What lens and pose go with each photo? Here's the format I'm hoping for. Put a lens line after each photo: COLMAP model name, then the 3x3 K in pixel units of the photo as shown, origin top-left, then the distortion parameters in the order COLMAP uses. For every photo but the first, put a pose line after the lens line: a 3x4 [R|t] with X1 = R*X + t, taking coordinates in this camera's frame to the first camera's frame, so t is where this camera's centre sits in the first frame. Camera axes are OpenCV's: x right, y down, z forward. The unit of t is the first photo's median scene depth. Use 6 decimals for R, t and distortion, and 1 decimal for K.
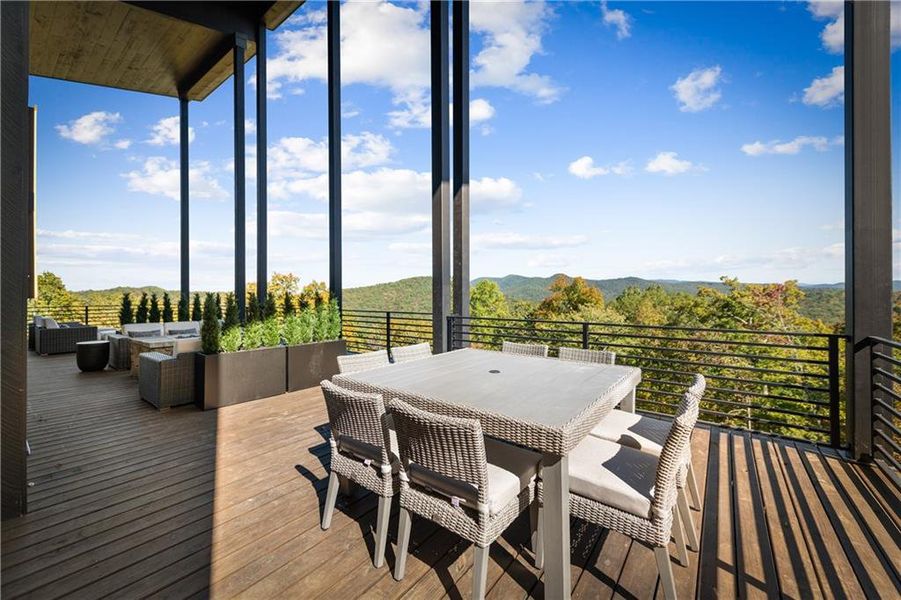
lens RADIAL K [[358.2, 0, 450.5], [0, 358.2, 300.0], [0, 0, 1]] dist [0.000014, 0.000069]
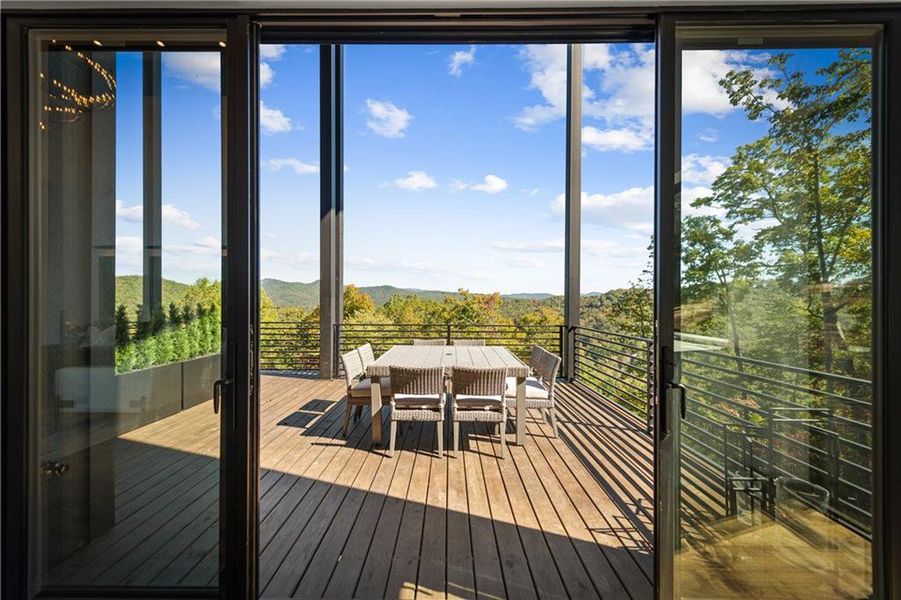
lens RADIAL K [[358.2, 0, 450.5], [0, 358.2, 300.0], [0, 0, 1]] dist [0.000014, 0.000069]
pose [[0.791776, 0.005794, 0.610784, -0.518532], [0.004500, 0.999873, -0.015319, -0.016915], [-0.610795, 0.014877, 0.791649, -0.199891]]
